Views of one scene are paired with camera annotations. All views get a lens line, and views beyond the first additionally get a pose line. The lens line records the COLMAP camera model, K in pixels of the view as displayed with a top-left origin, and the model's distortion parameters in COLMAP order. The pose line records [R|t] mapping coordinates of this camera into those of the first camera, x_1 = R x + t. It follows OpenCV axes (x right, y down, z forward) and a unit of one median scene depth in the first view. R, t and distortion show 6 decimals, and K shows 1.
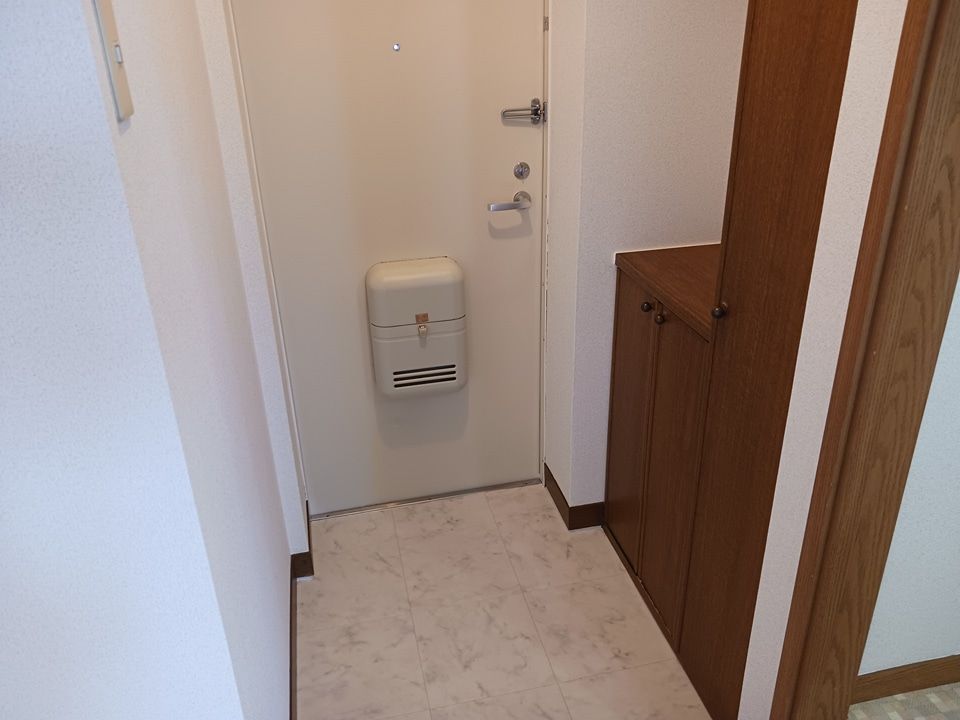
lens RADIAL K [[755.5, 0, 480.6], [0, 755.5, 358.9], [0, 0, 1]] dist [-0.005412, -0.000531]
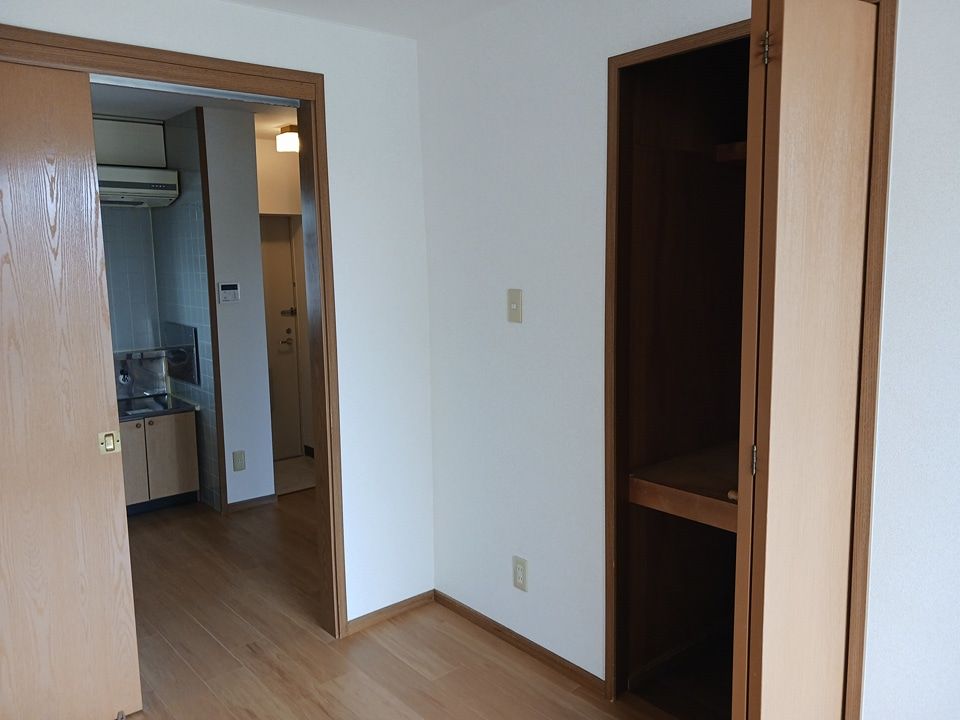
lens RADIAL K [[755.5, 0, 479.7], [0, 755.5, 360.6], [0, 0, 1]] dist [-0.005412, -0.000531]
pose [[0.949667, -0.037257, 0.311039, -0.159008], [0.132922, 0.947011, -0.292406, 0.822707], [-0.283663, 0.319032, 0.904297, -1.843364]]
